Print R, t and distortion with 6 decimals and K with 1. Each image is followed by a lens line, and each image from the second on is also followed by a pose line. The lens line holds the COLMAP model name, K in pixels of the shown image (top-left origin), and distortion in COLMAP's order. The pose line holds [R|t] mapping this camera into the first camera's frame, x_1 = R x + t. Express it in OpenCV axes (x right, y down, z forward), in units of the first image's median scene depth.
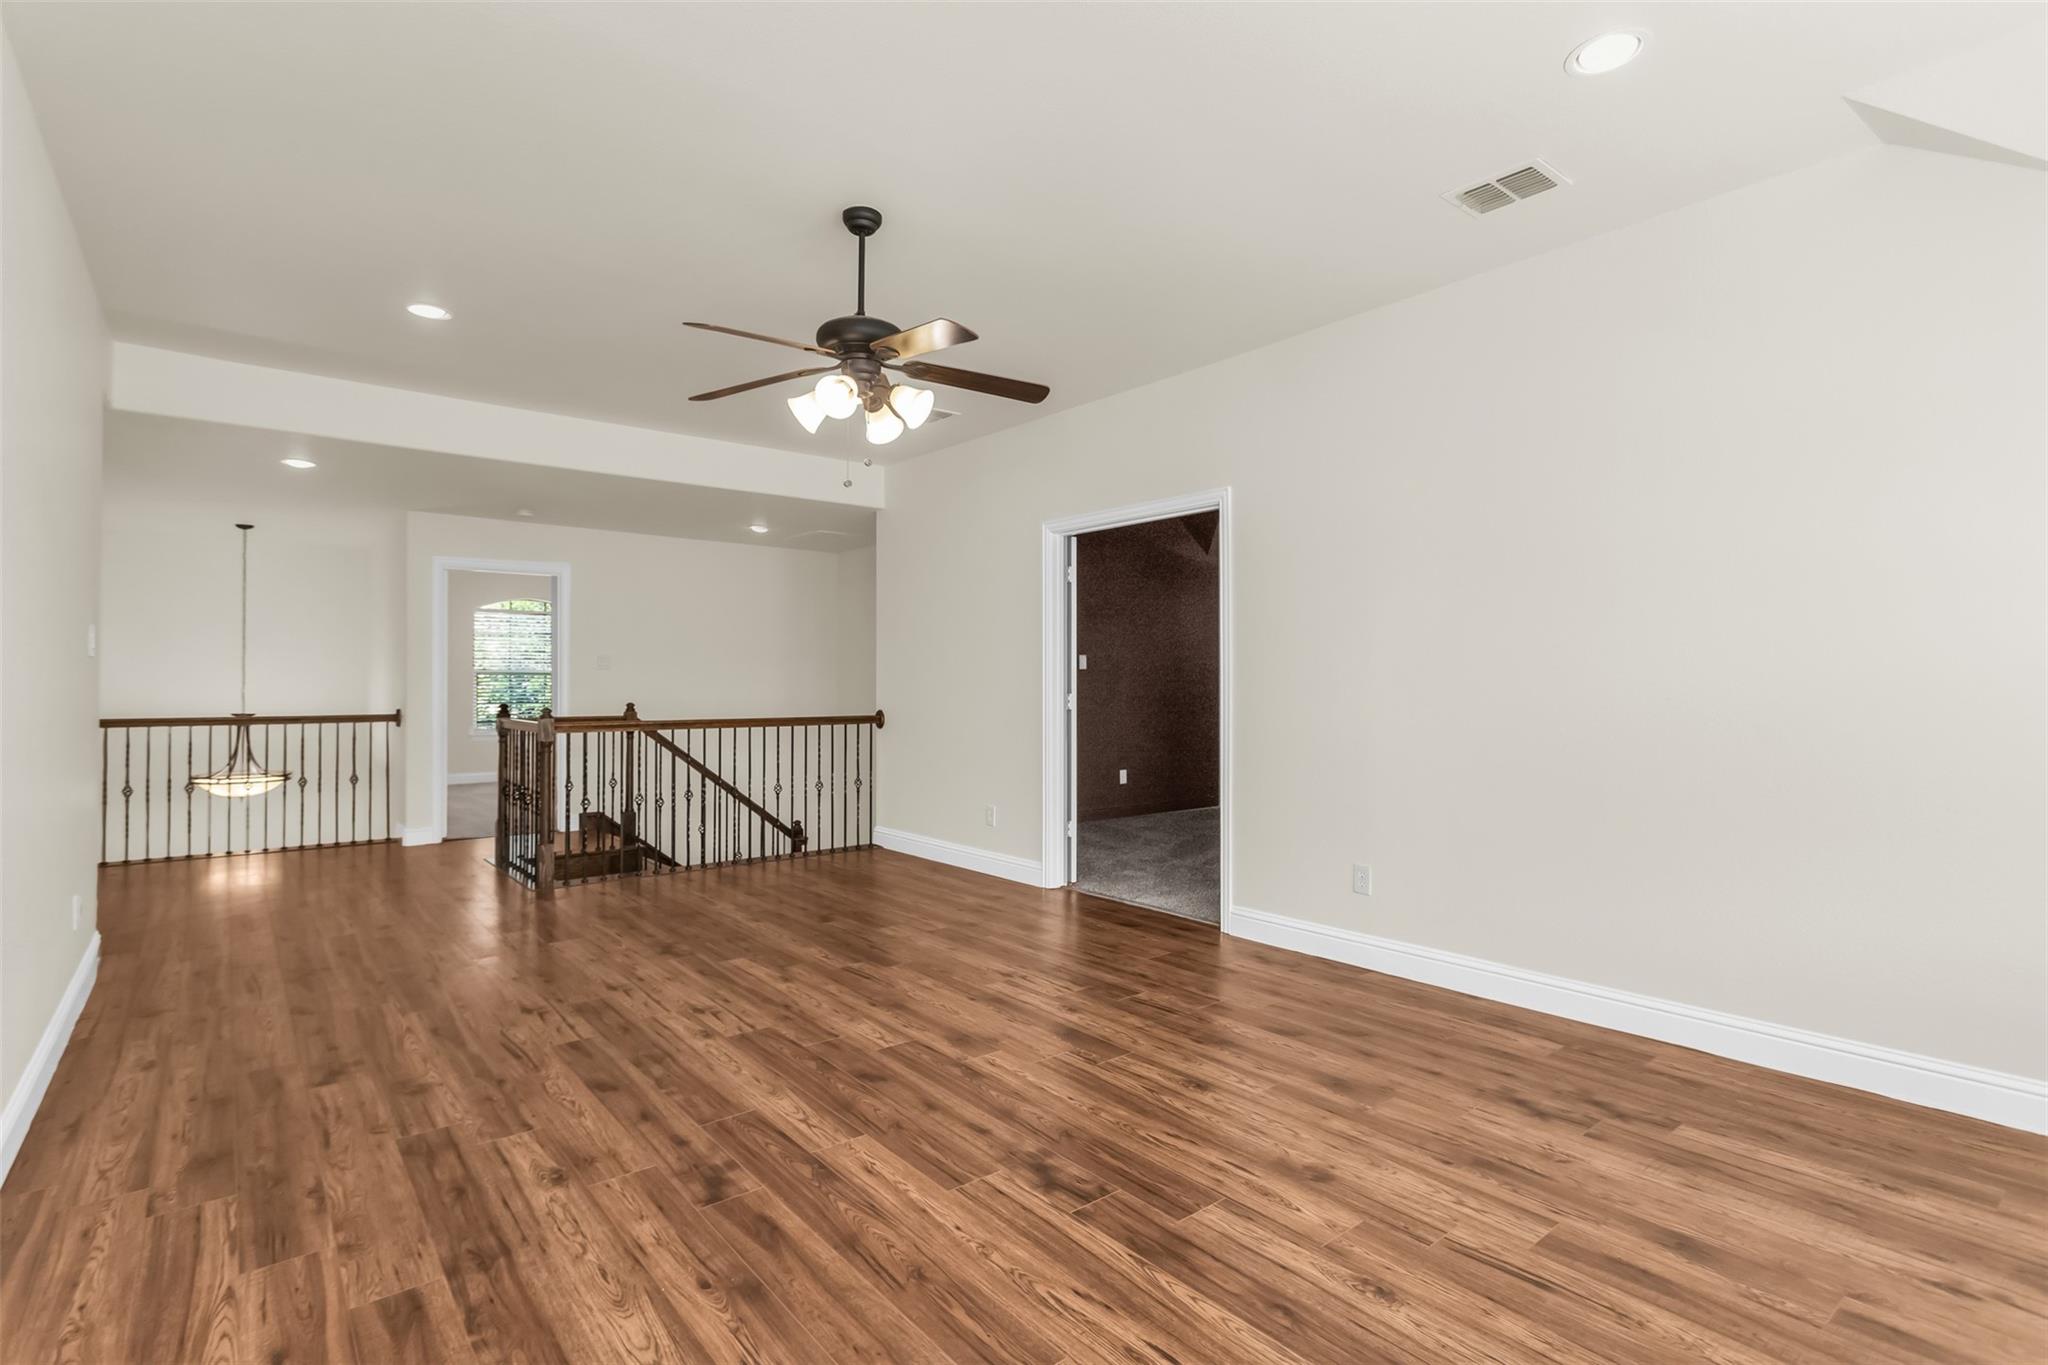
lens RADIAL K [[979.3, 0, 1024.2], [0, 979.3, 668.5], [0, 0, 1]] dist [0.001552, 0.000110]
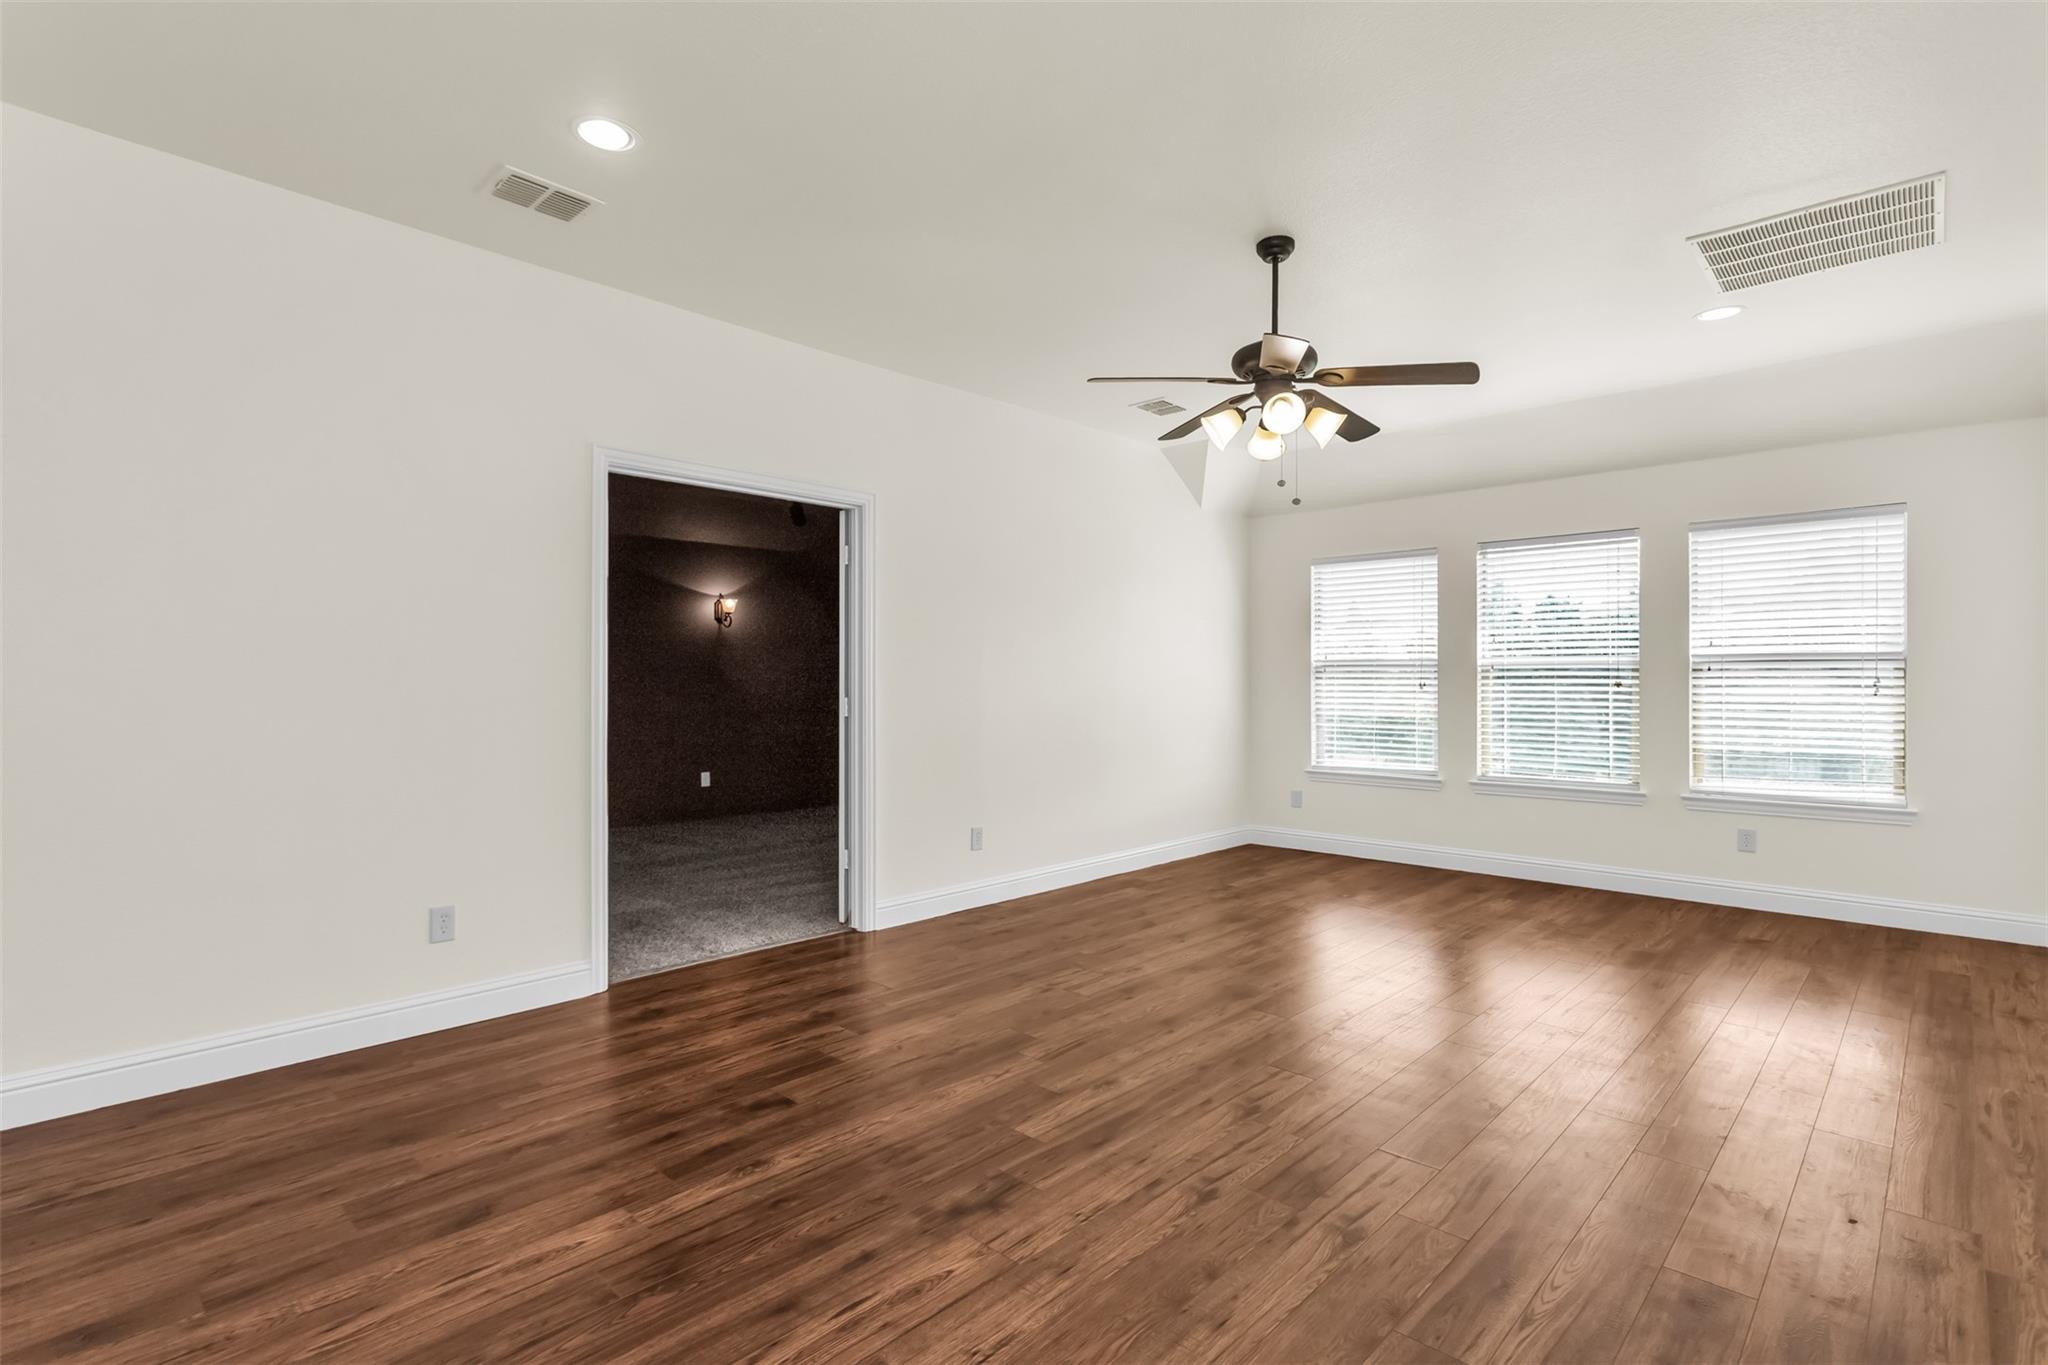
lens RADIAL K [[916.8, 0, 1024.0], [0, 916.8, 682.5], [0, 0, 1]] dist [-0.001523, -0.000091]
pose [[-0.094963, 0.000500, 0.995481, -0.941570], [-0.016092, 0.999868, -0.002038, 0.005211], [-0.995351, -0.016213, -0.094942, 1.124149]]
